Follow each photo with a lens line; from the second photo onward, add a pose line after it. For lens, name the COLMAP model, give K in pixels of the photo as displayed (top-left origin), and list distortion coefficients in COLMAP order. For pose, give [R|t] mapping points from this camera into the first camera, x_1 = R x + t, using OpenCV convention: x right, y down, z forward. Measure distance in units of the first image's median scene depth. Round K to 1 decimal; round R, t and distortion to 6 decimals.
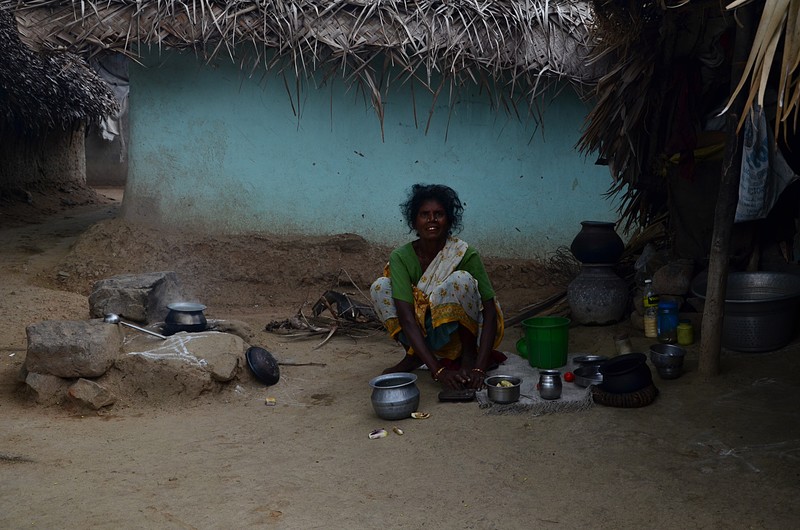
lens RADIAL K [[901.4, 0, 389.8], [0, 901.4, 262.3], [0, 0, 1]] dist [-0.063644, 0.000000]
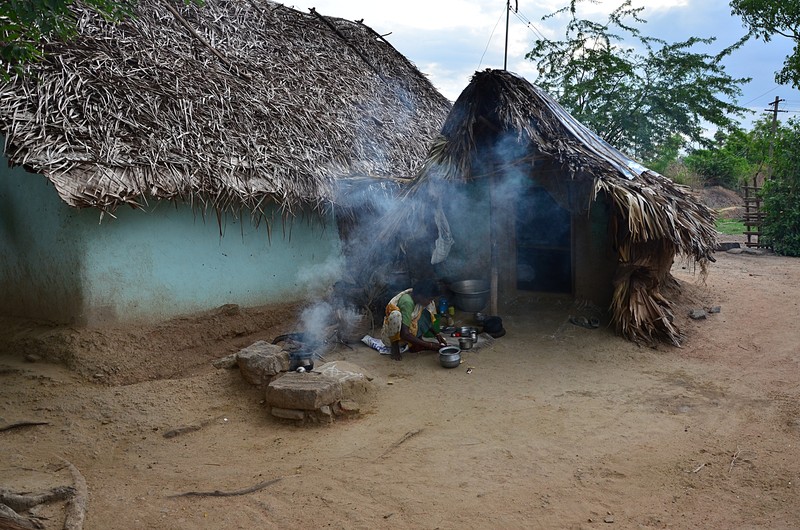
lens RADIAL K [[618.5, 0, 401.1], [0, 618.5, 265.6], [0, 0, 1]] dist [-0.039863, -0.002794]
pose [[0.509482, -0.138134, 0.849322, -0.825423], [0.161172, 0.984881, 0.063500, -0.121932], [-0.845253, 0.104535, 0.524042, 0.153855]]
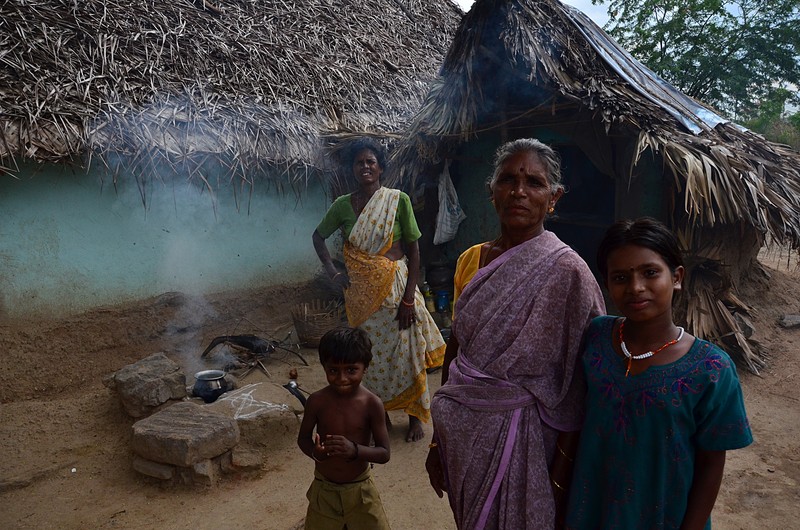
lens RADIAL K [[618.5, 0, 399.7], [0, 618.5, 265.4], [0, 0, 1]] dist [-0.039863, -0.002794]
pose [[0.618471, -0.177010, 0.765612, -0.522265], [0.152580, 0.982807, 0.103970, -0.113308], [-0.770852, 0.052514, 0.634845, 0.175508]]
